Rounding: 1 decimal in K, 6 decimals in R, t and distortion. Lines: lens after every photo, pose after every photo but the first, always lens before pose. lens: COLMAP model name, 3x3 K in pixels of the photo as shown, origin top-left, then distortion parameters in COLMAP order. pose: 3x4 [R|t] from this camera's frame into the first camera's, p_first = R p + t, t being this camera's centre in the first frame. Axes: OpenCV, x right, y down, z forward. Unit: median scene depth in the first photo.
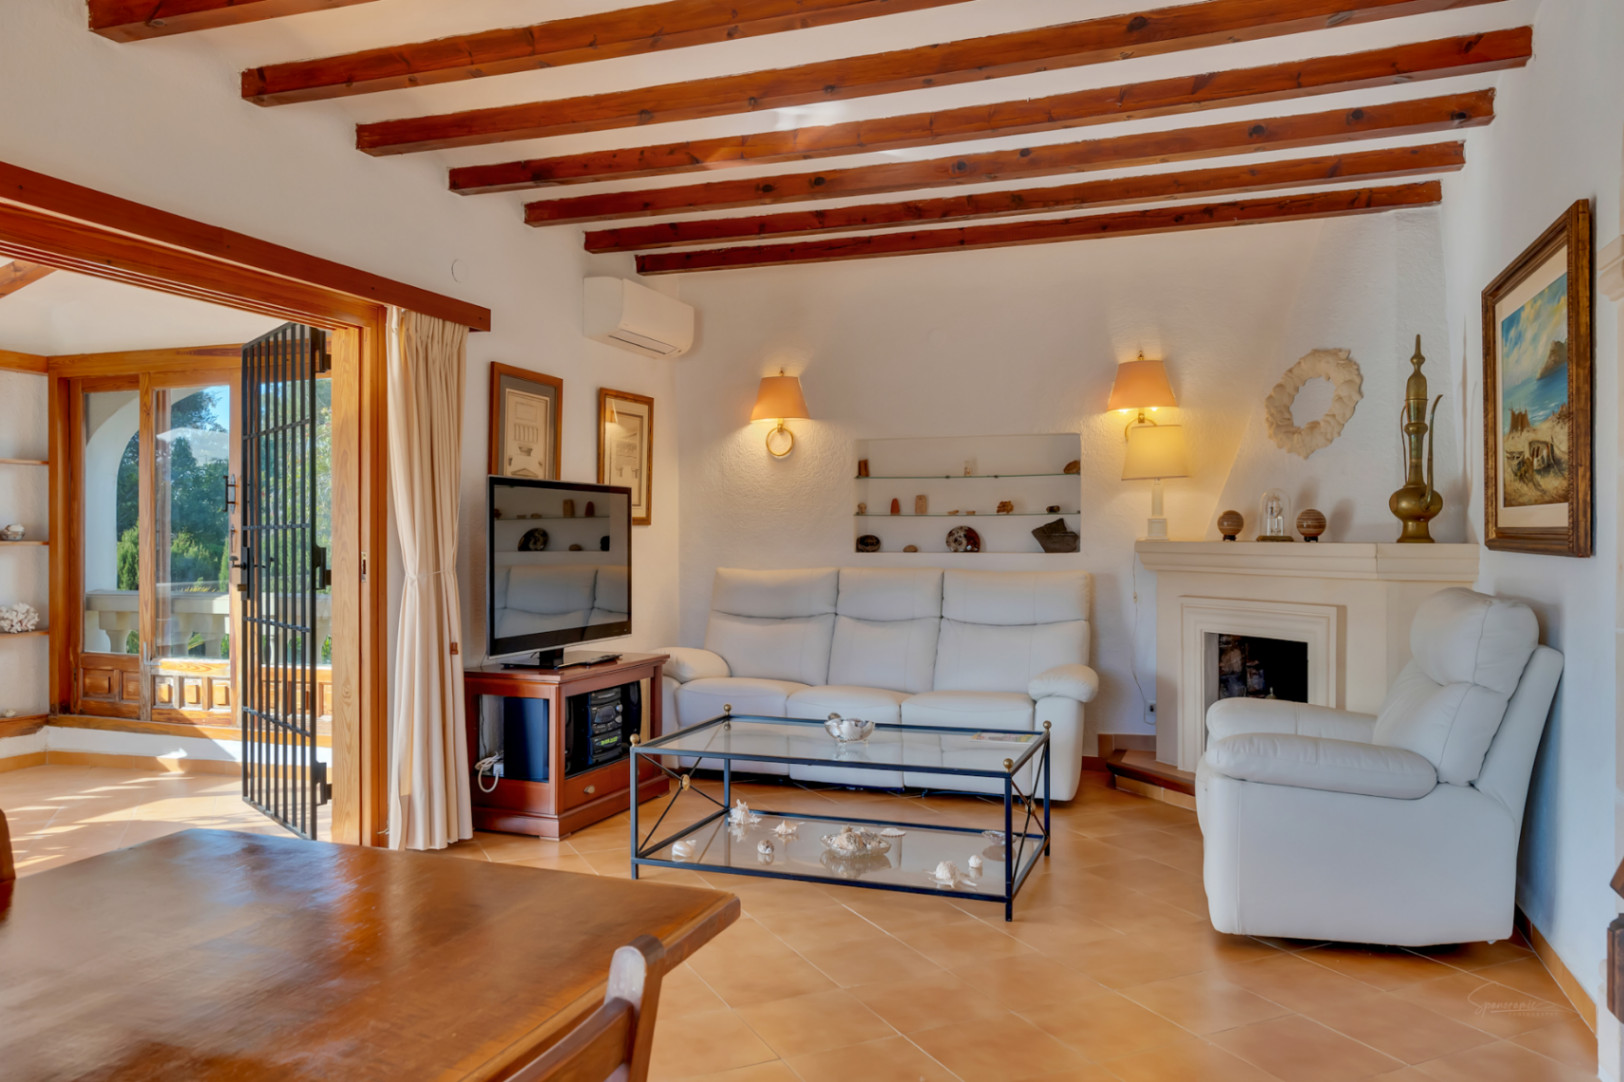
lens RADIAL K [[1163.0, 0, 812.0], [0, 1163.0, 541.0], [0, 0, 1]] dist [-0.001973, -0.002570]
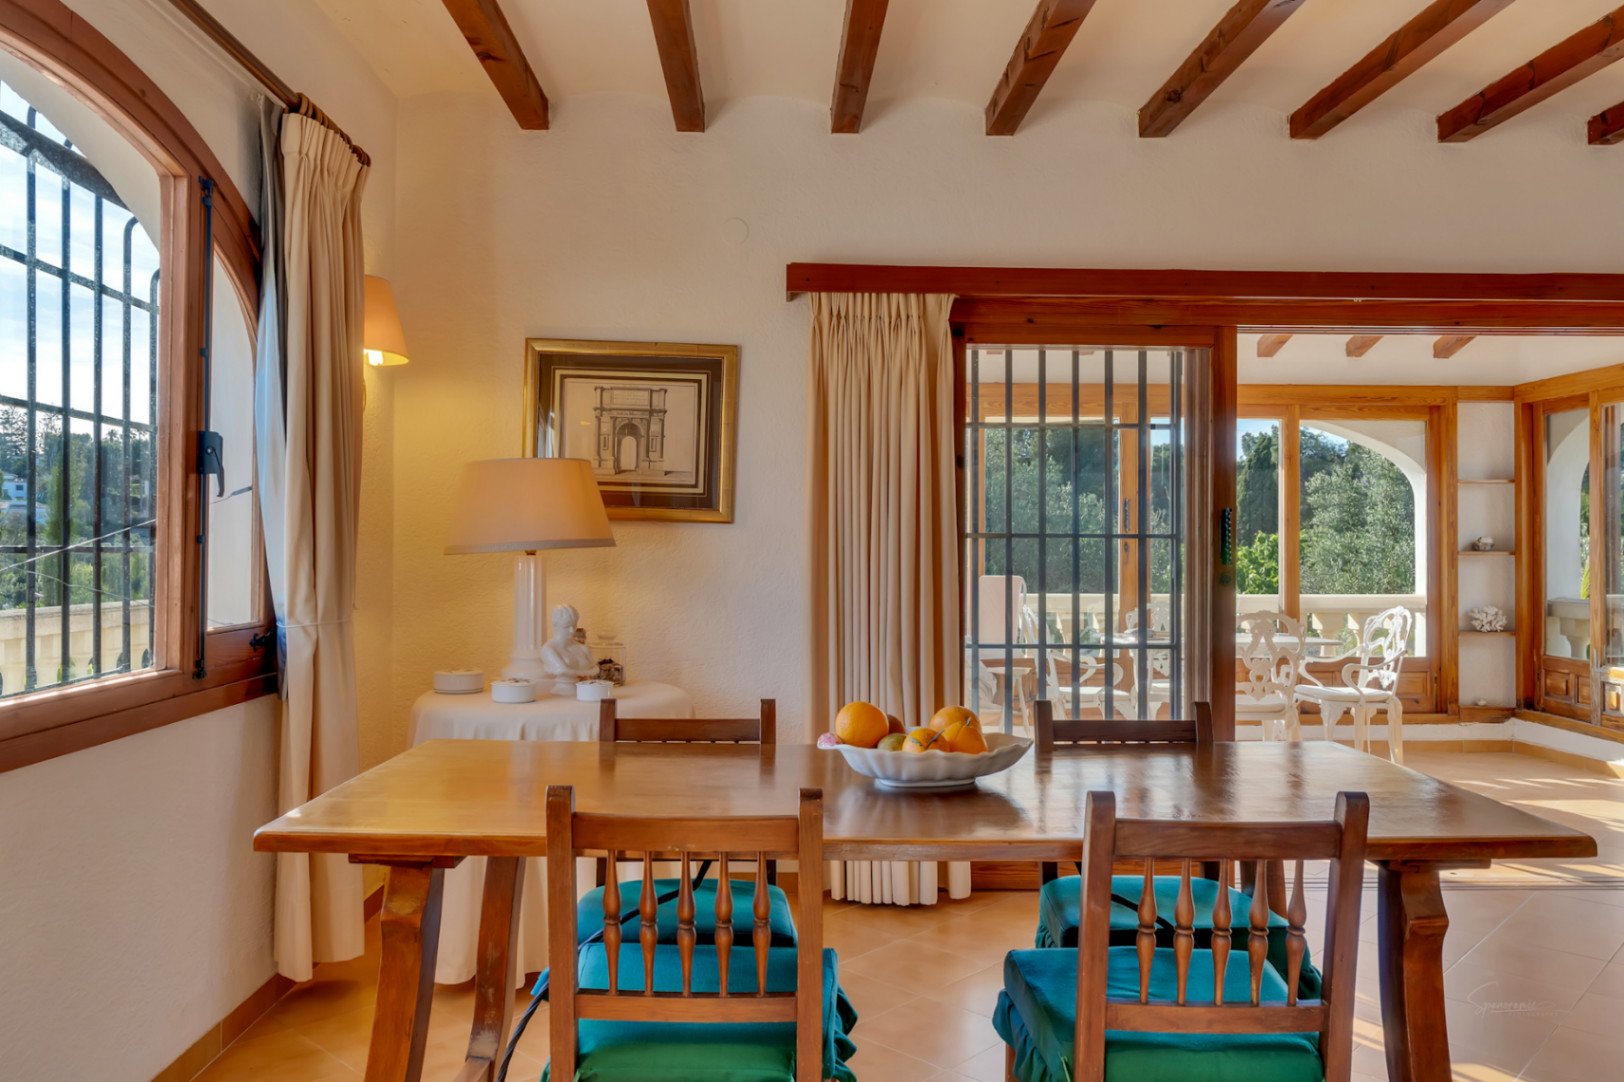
lens RADIAL K [[1209.7, 0, 808.4], [0, 1209.7, 529.6], [0, 0, 1]] dist [0.001317, -0.001600]
pose [[0.368427, -0.010954, -0.929592, 0.184029], [-0.006141, 0.999880, -0.014216, -0.000323], [0.929637, 0.010947, 0.368315, -0.058155]]
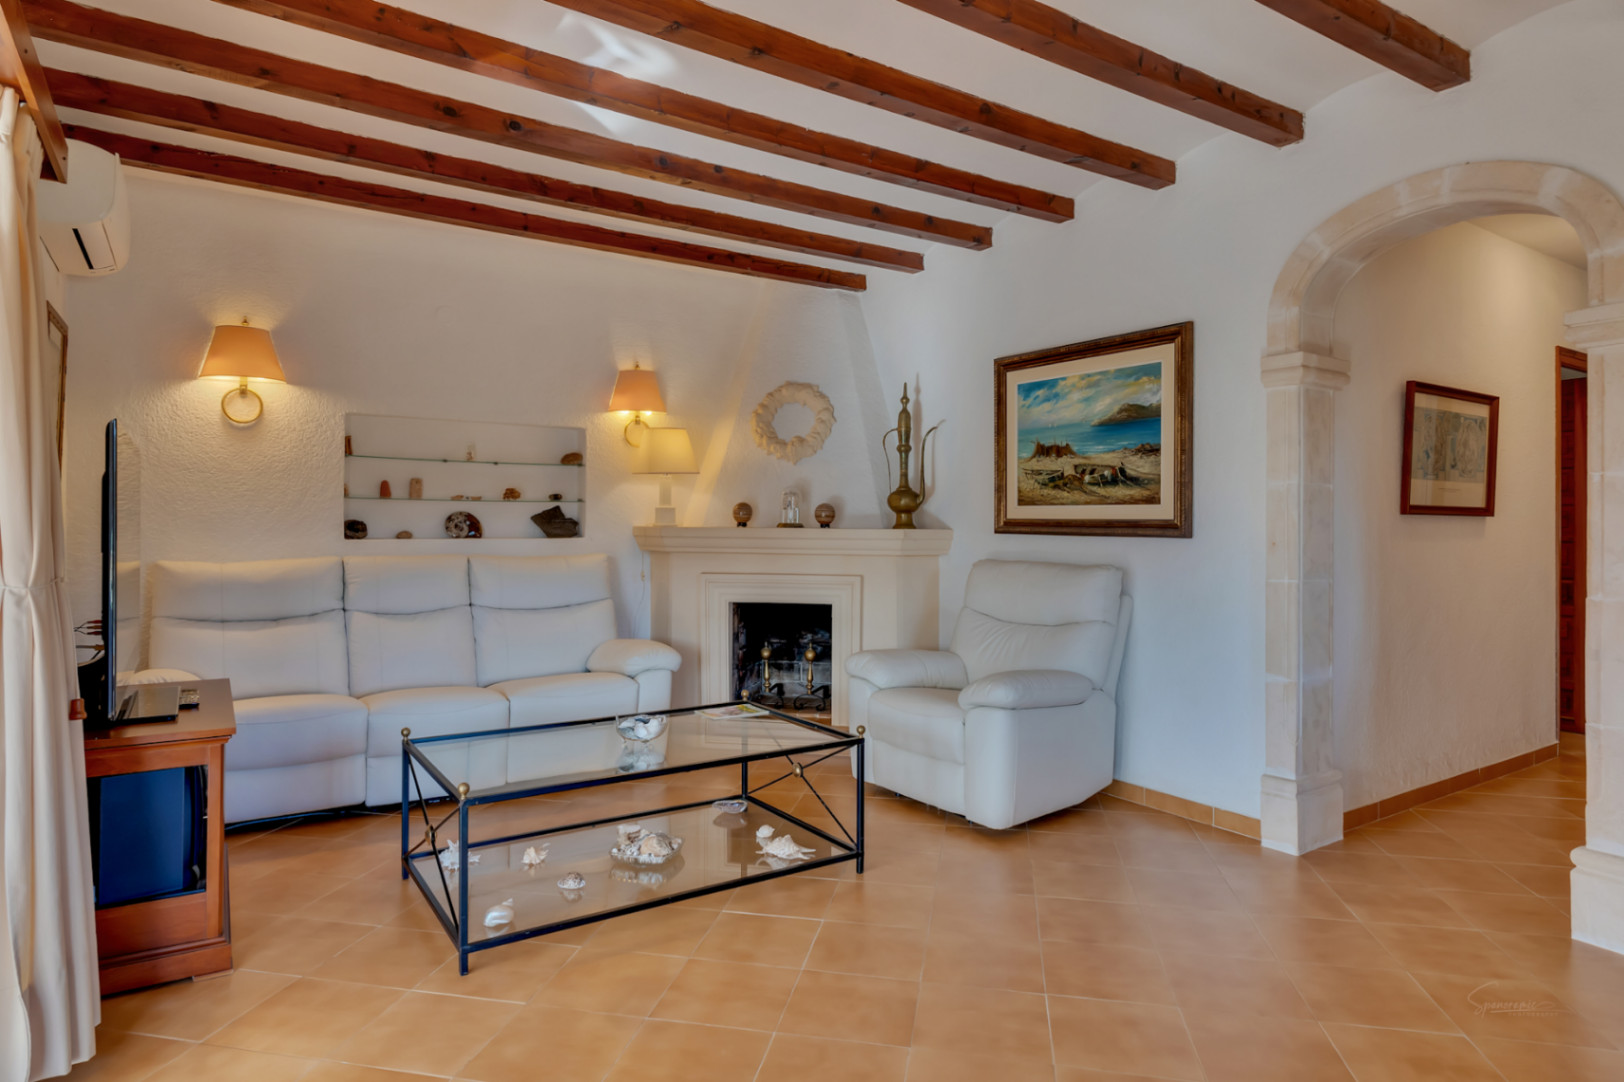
lens RADIAL K [[923.1, 0, 807.3], [0, 923.1, 525.1], [0, 0, 1]] dist [0.001054, -0.000103]
pose [[0.595089, 0.001886, 0.803658, -0.343544], [-0.002330, 0.999997, -0.000621, -0.001522], [-0.803656, -0.001503, 0.595092, 0.315753]]
